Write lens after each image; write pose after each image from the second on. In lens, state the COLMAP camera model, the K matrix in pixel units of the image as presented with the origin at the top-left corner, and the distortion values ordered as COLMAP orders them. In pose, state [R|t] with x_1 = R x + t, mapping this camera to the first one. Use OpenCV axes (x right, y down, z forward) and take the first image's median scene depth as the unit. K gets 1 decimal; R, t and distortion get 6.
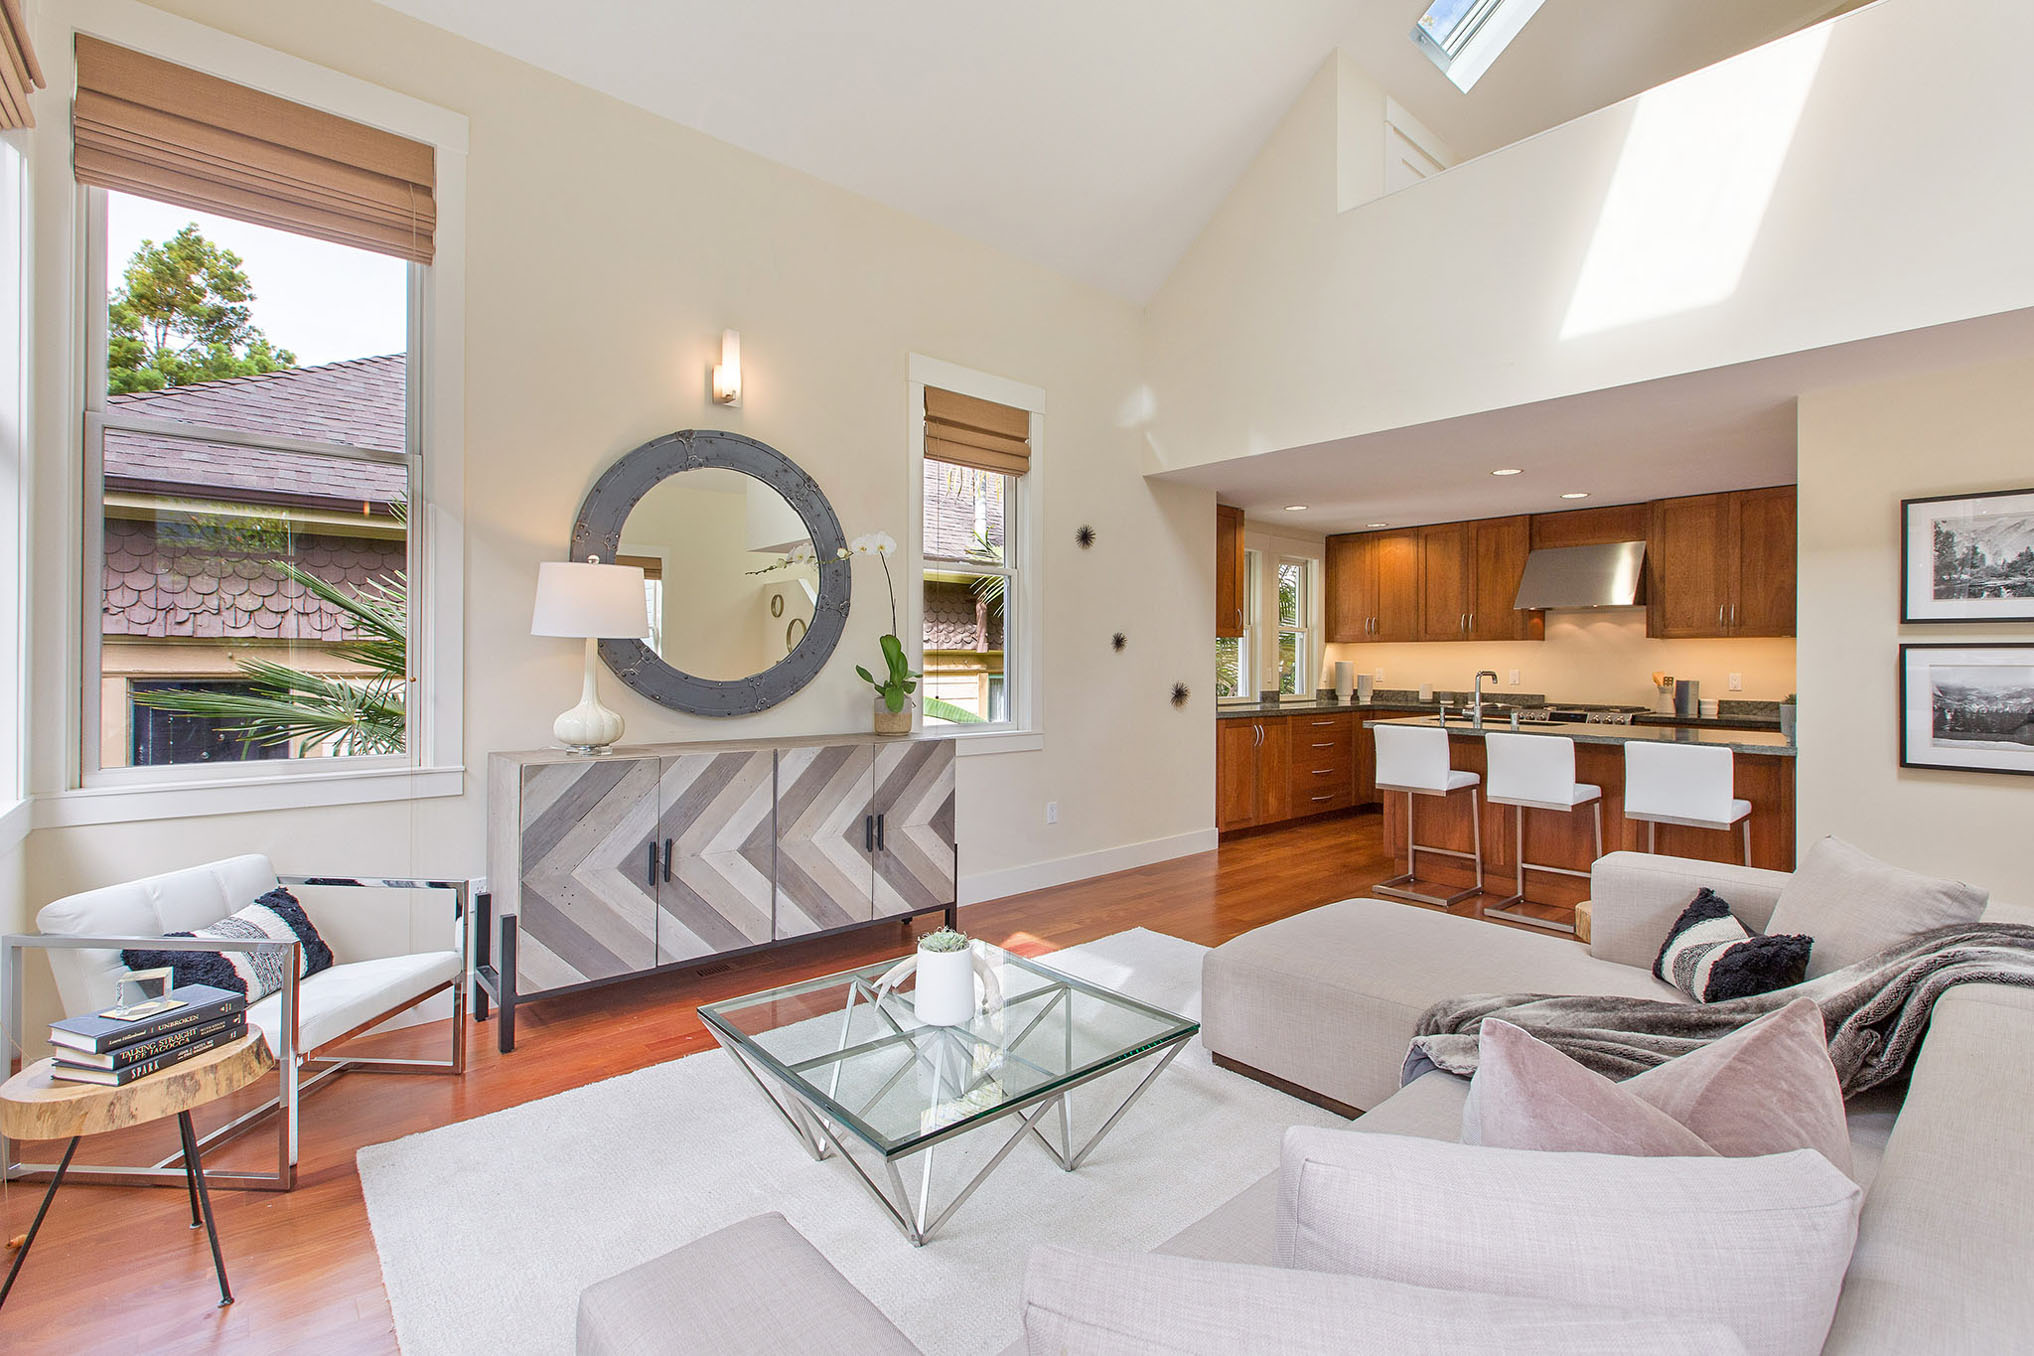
lens RADIAL K [[921.2, 0, 1031.9], [0, 921.2, 669.1], [0, 0, 1]] dist [-0.007723, 0.000201]
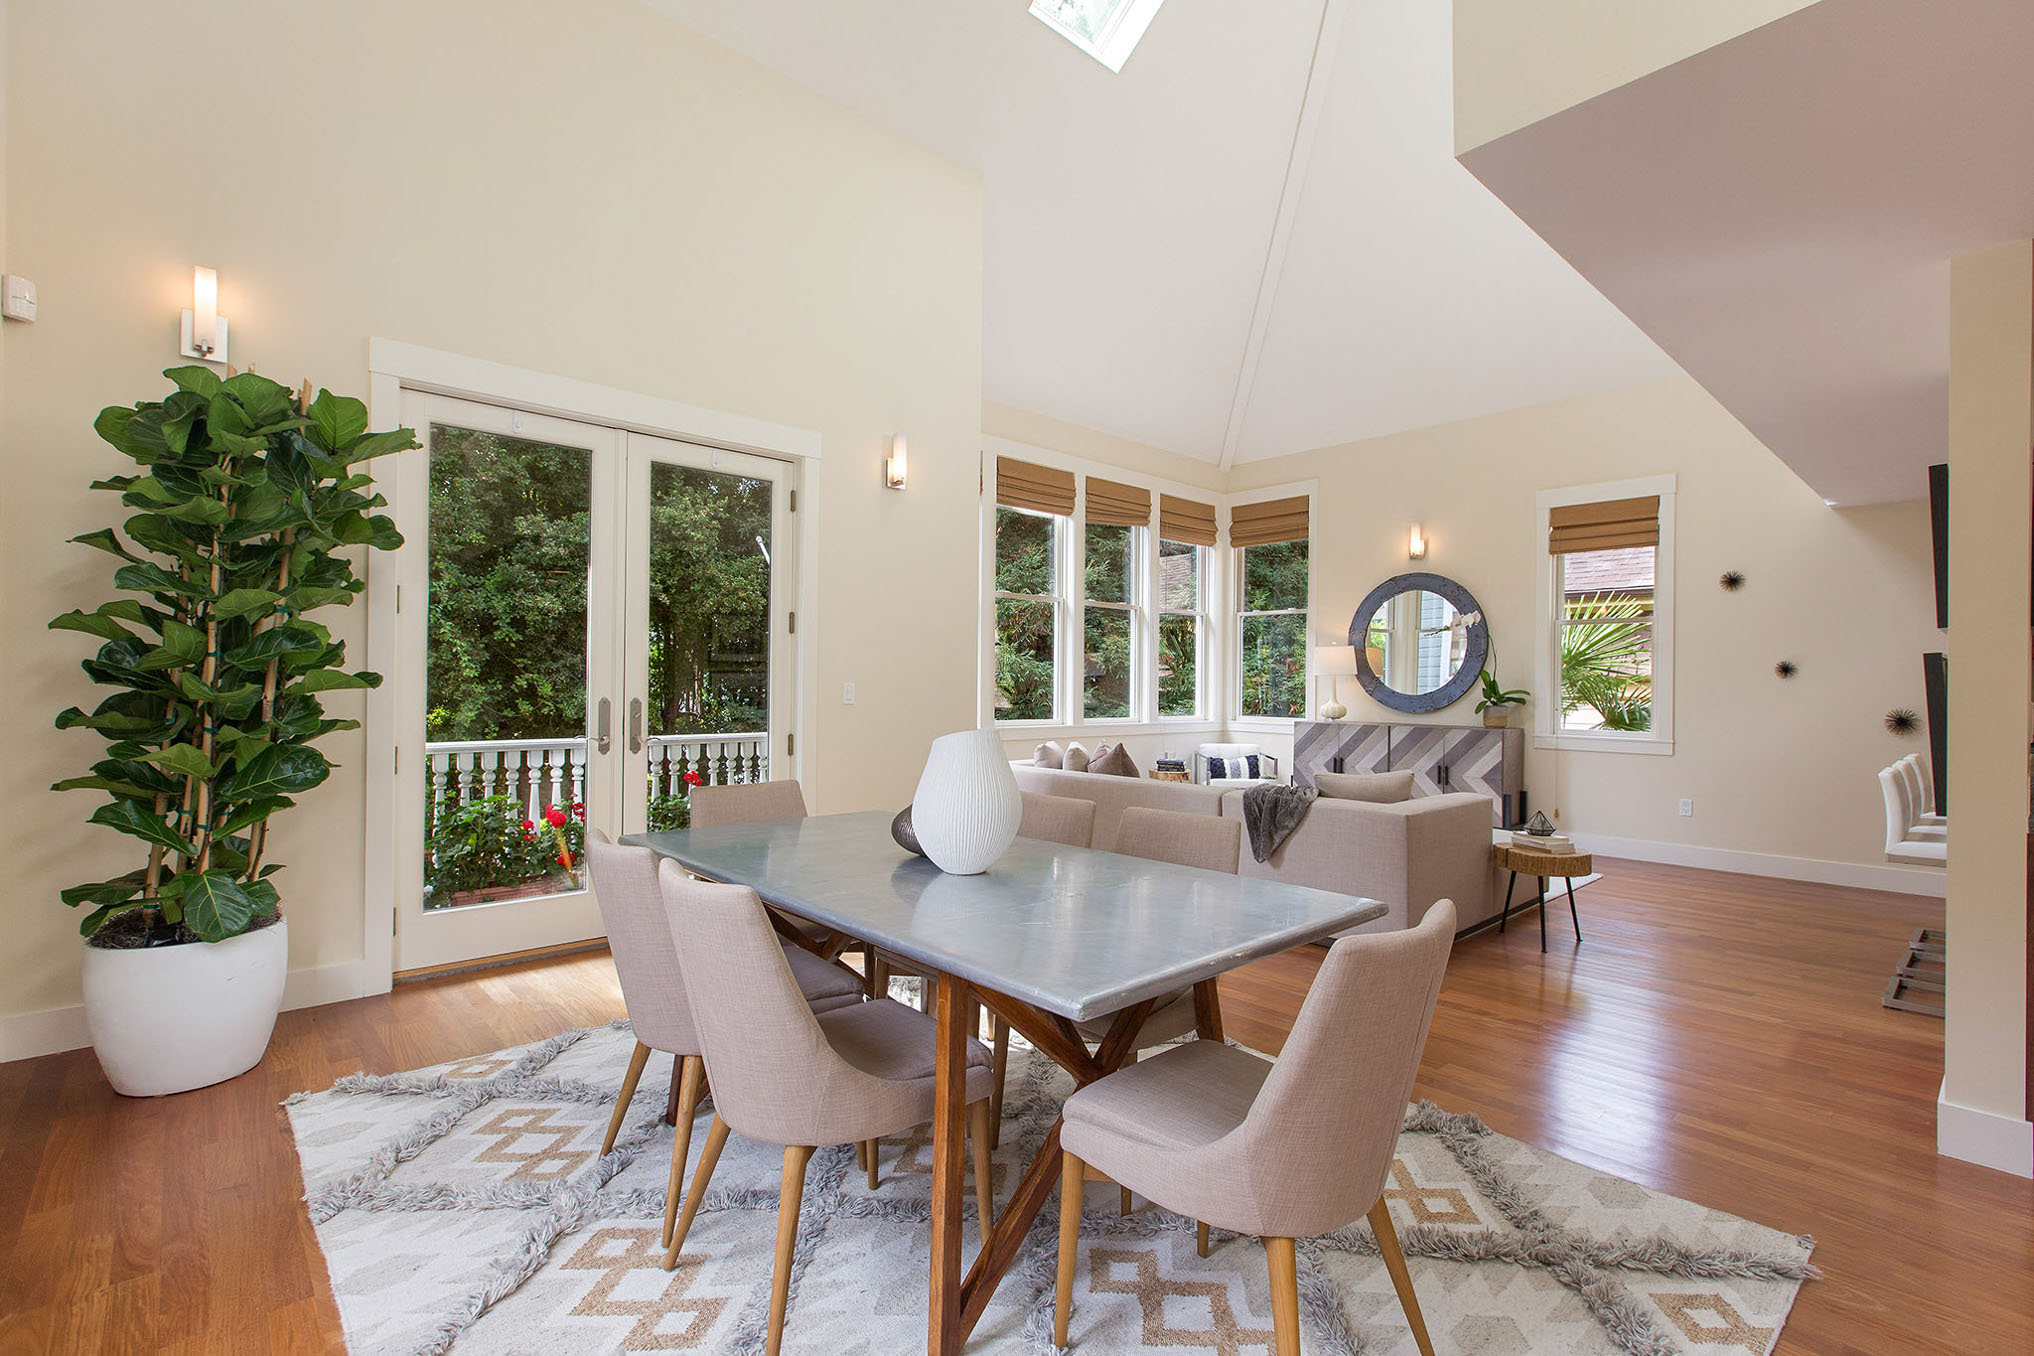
lens RADIAL K [[921.2, 0, 1025.5], [0, 921.2, 680.5], [0, 0, 1]] dist [-0.007723, 0.000201]
pose [[0.011808, -0.007305, -0.999904, 1.693288], [-0.018885, 0.999793, -0.007527, 0.013699], [0.999752, 0.018972, 0.011668, 0.113666]]
